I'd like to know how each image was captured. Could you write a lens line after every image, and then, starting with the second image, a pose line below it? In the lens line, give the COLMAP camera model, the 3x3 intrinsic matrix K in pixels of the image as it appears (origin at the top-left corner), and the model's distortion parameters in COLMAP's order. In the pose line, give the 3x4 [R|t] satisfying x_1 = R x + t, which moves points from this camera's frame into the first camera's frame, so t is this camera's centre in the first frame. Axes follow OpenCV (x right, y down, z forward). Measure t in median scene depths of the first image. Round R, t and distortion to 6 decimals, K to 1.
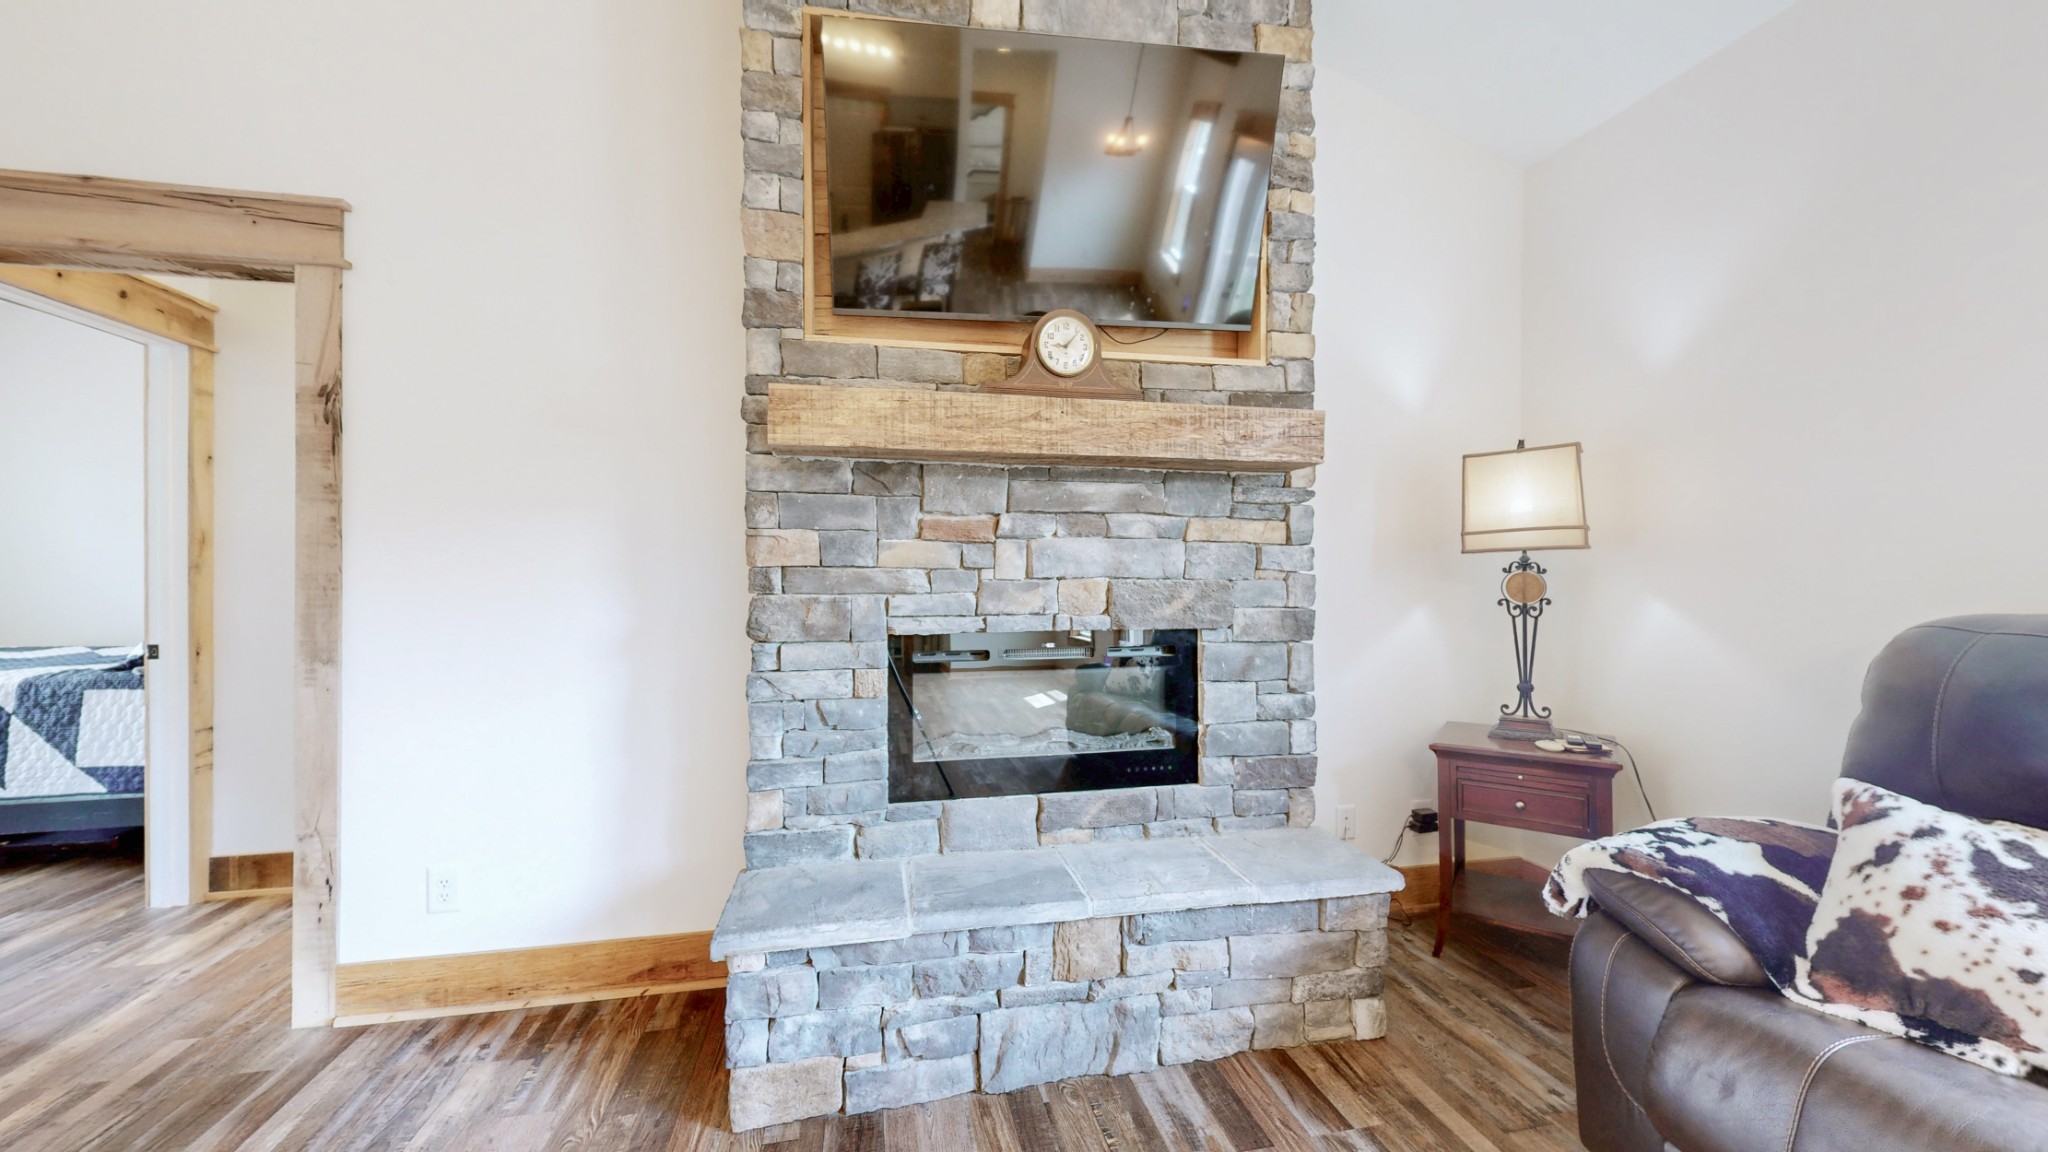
lens RADIAL K [[757.8, 0, 1021.3], [0, 757.8, 579.7], [0, 0, 1]] dist [0.000499, -0.000094]
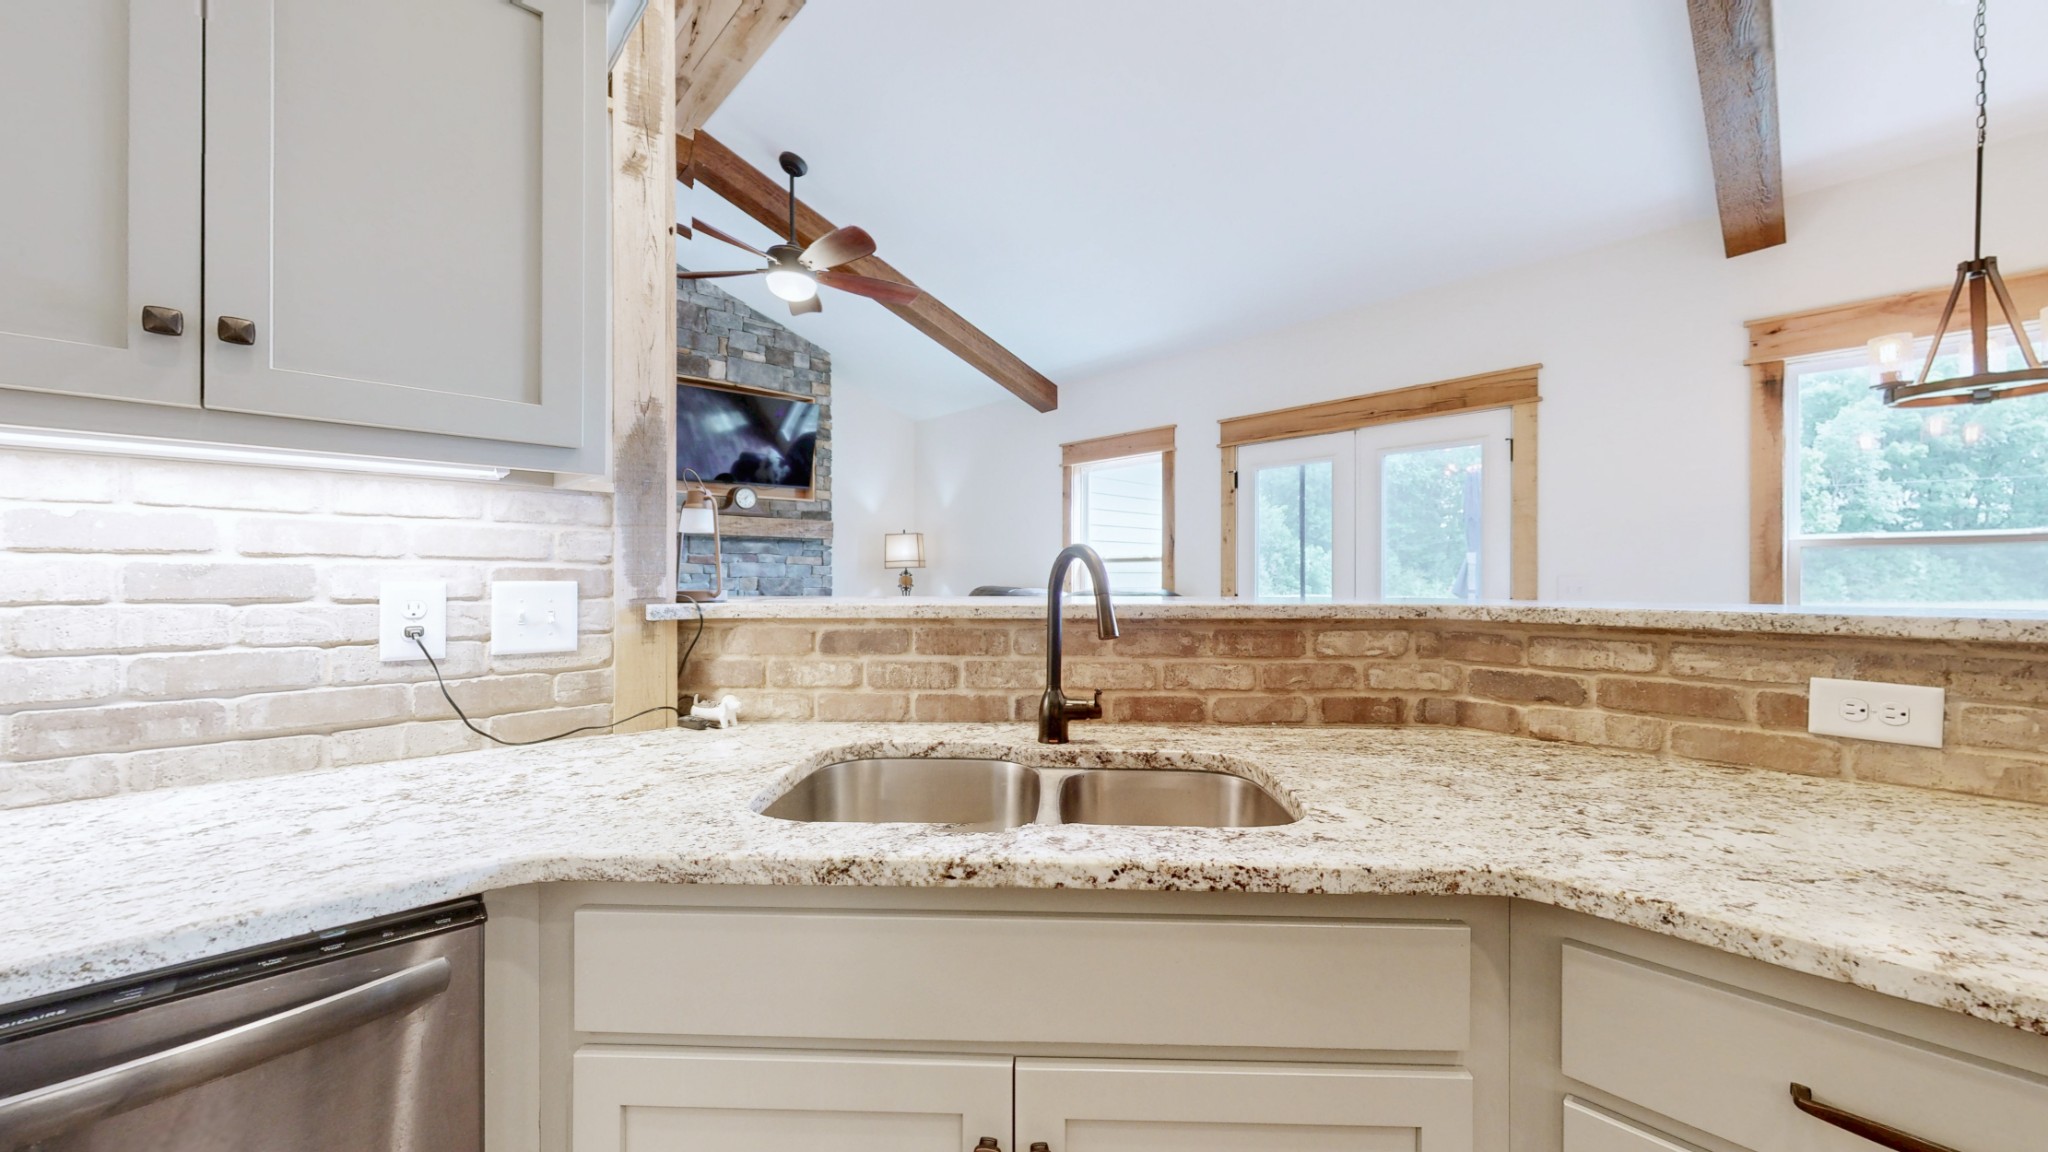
lens RADIAL K [[757.8, 0, 1024.9], [0, 757.8, 577.6], [0, 0, 1]] dist [0.000499, -0.000094]
pose [[0.849496, 0.002730, 0.527589, -0.555741], [0.000269, 0.999984, -0.005608, 0.015988], [-0.527596, 0.004906, 0.849481, -2.012706]]
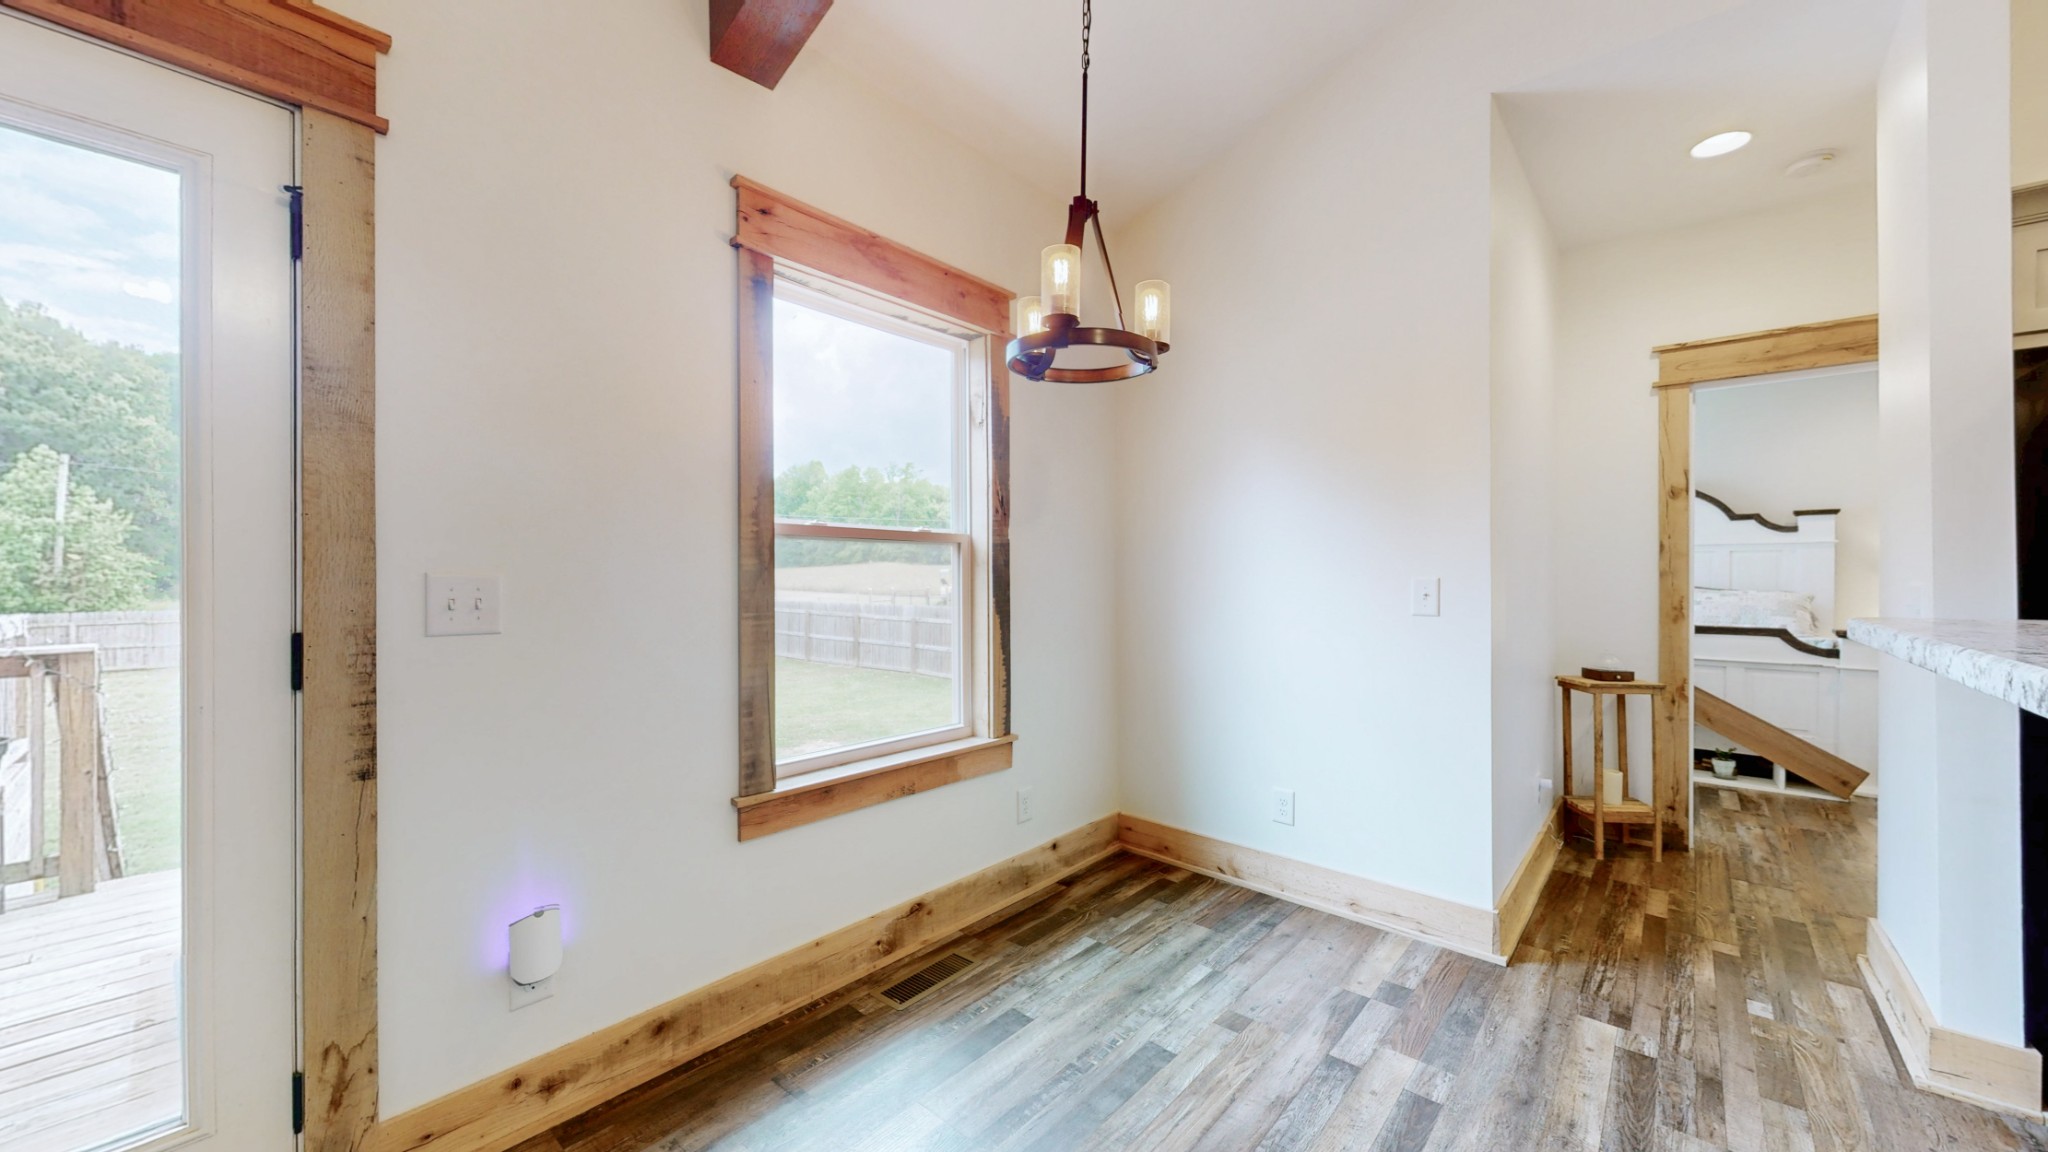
lens RADIAL K [[757.8, 0, 1011.0], [0, 757.8, 577.8], [0, 0, 1]] dist [0.000499, -0.000094]
pose [[-0.591719, 0.001344, 0.806143, 0.511756], [0.002771, 0.999996, 0.000366, 0.008239], [-0.806139, 0.002451, -0.591721, -1.179873]]
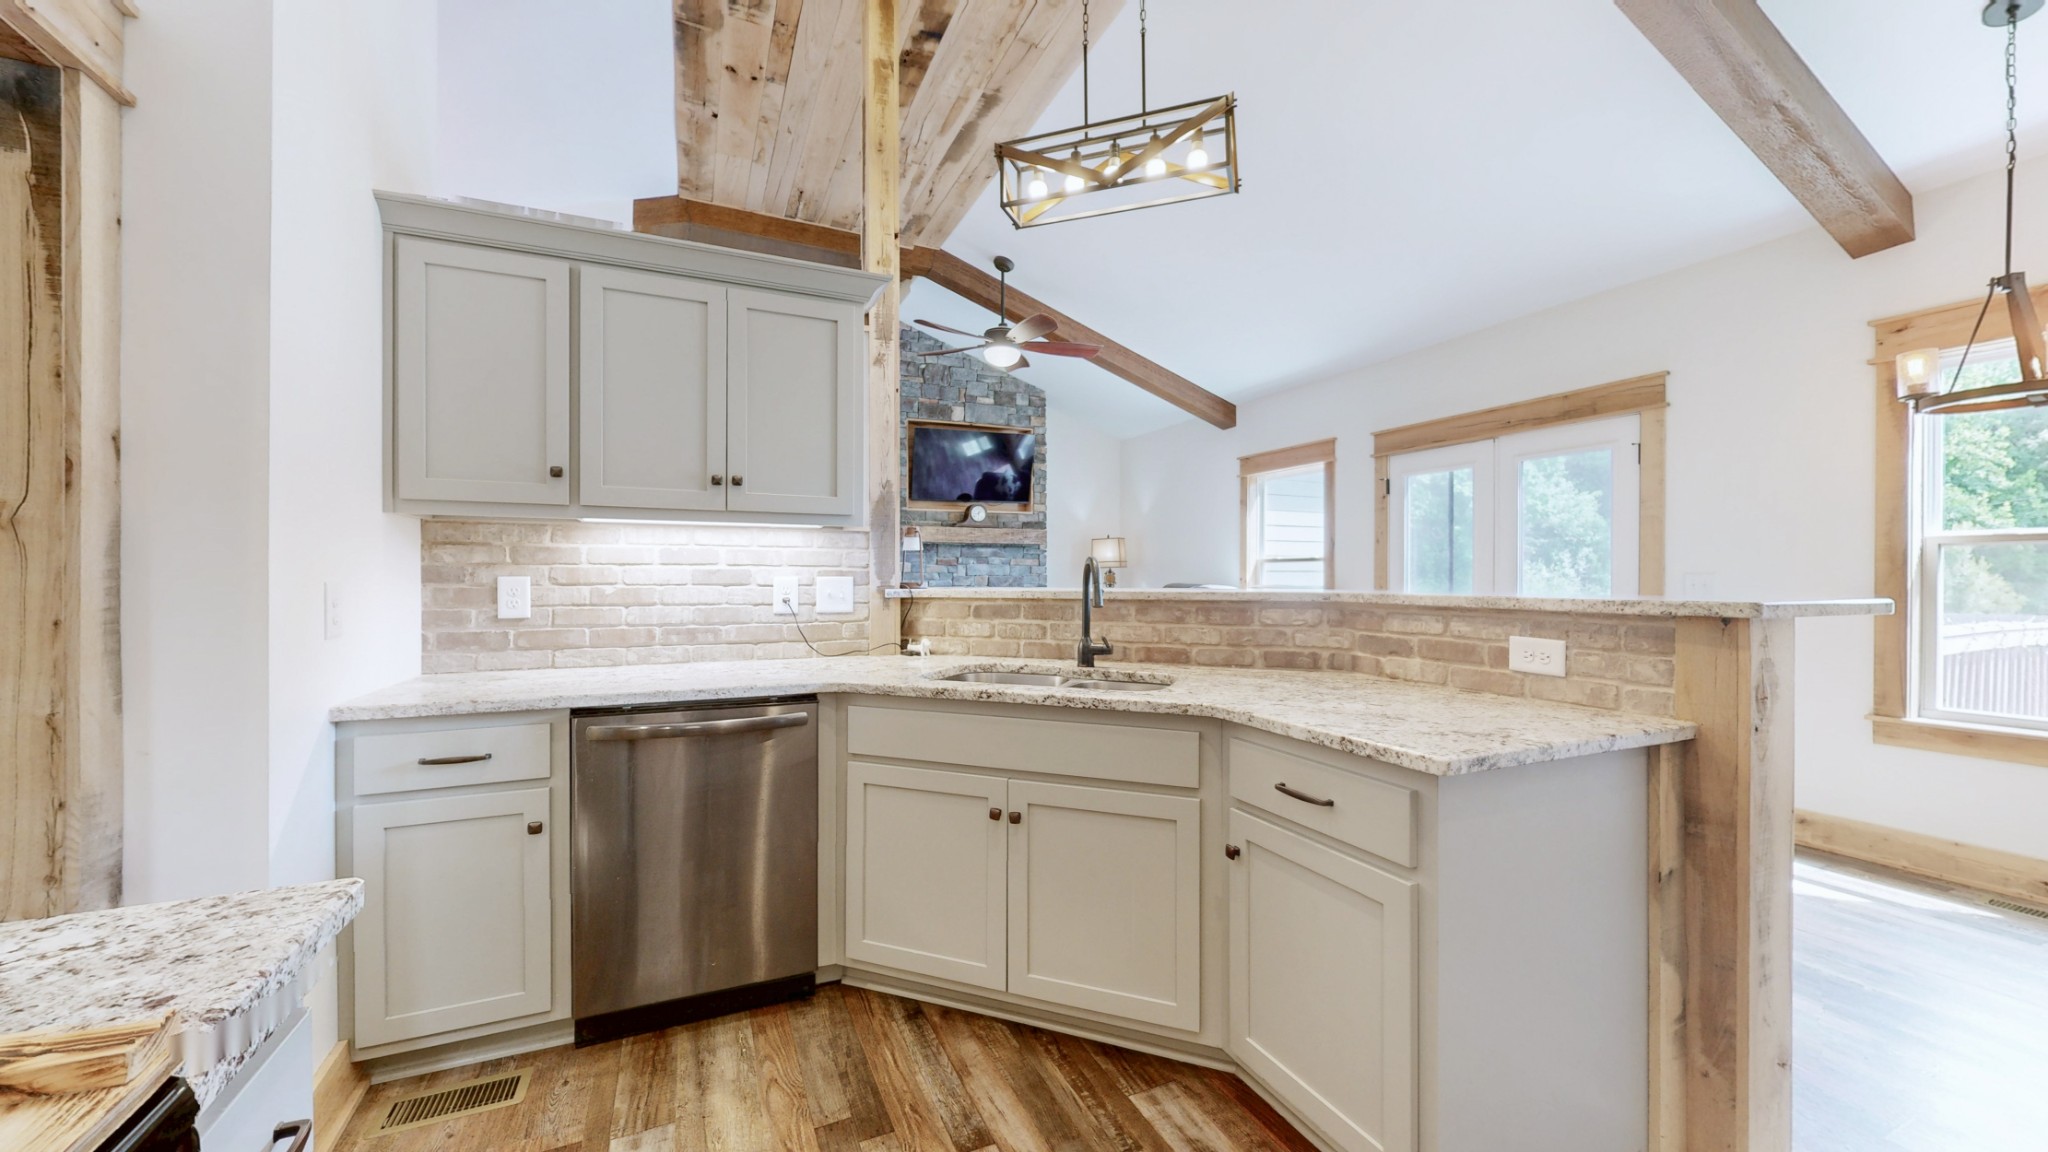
lens RADIAL K [[773.6, 0, 1011.4], [0, 773.6, 575.8], [0, 0, 1]] dist [0.000918, 0.000192]
pose [[0.978886, 0.003355, 0.204380, -0.542861], [-0.001993, 0.999974, -0.006869, 0.022834], [-0.204398, 0.006316, 0.978868, -2.680831]]
